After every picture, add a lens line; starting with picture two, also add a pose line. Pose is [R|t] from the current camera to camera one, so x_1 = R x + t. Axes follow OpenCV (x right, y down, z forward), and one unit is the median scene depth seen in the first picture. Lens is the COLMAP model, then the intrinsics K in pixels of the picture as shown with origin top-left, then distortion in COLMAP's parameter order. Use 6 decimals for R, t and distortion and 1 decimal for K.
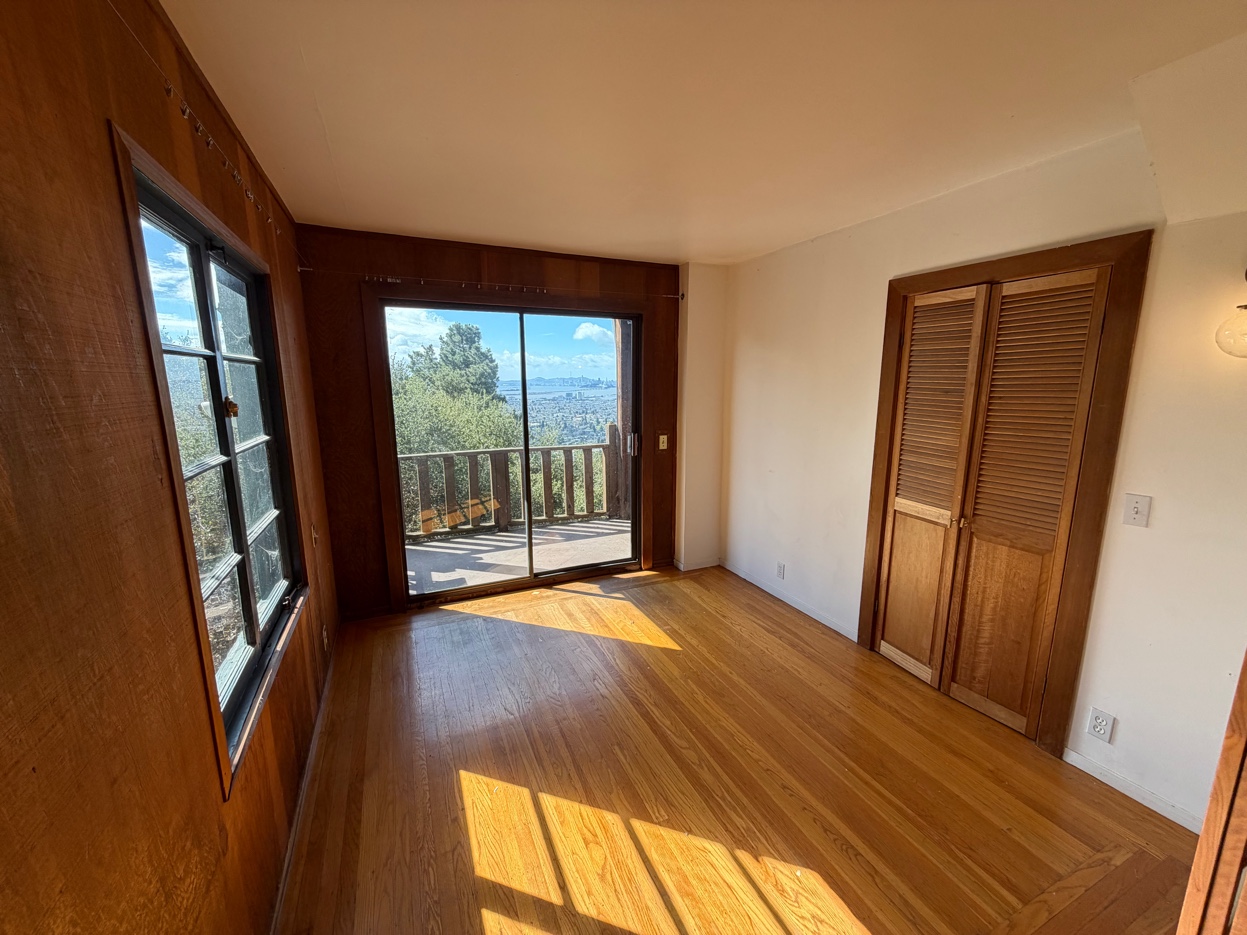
lens RADIAL K [[496.9, 0, 619.2], [0, 496.9, 466.5], [0, 0, 1]] dist [-0.000604, 0.000102]
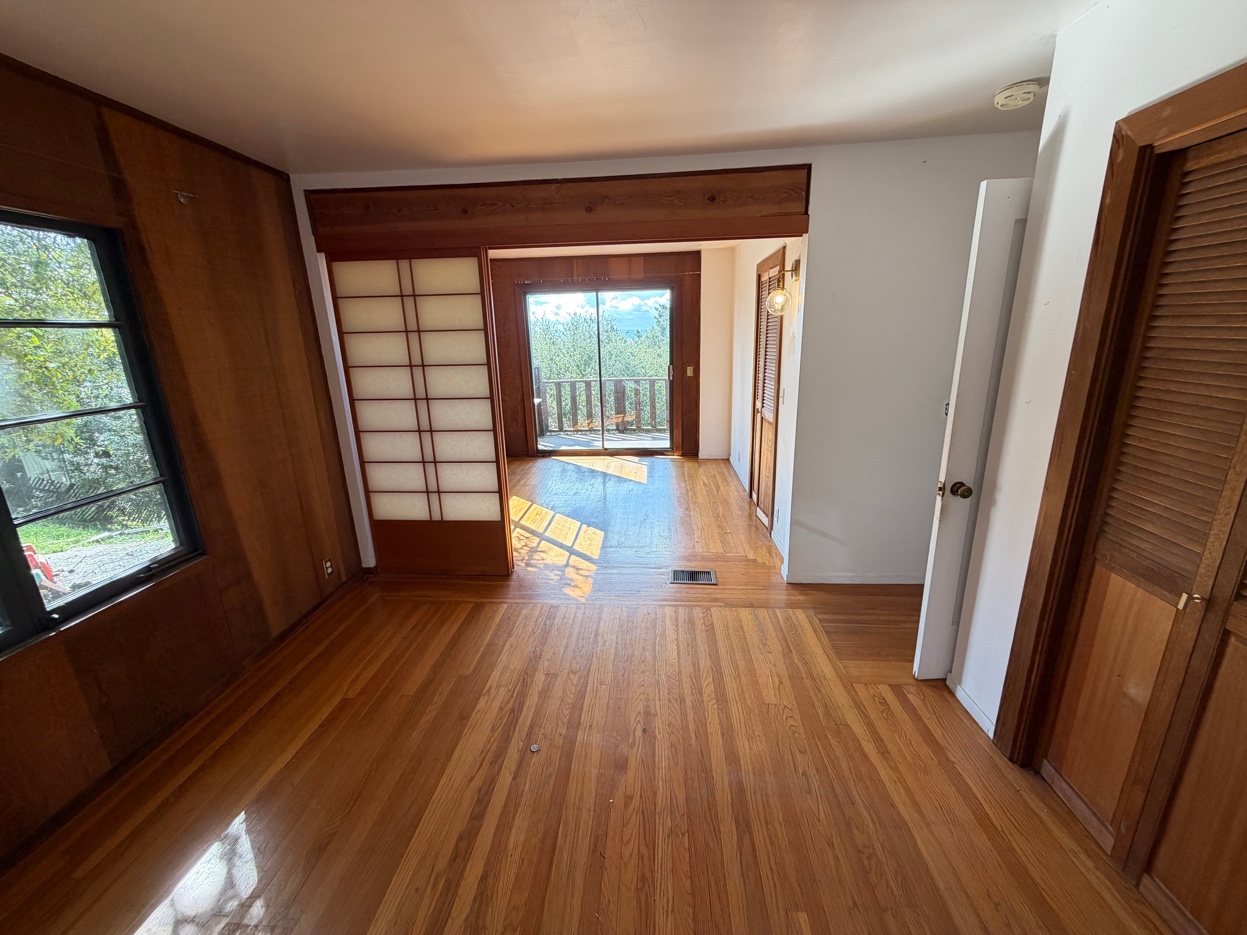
lens RADIAL K [[496.9, 0, 619.2], [0, 496.9, 466.5], [0, 0, 1]] dist [-0.000604, 0.000102]
pose [[0.876656, 0.108204, -0.468793, 0.677975], [-0.062185, 0.991692, 0.112609, 0.085492], [0.477083, -0.069567, 0.876101, -0.473805]]
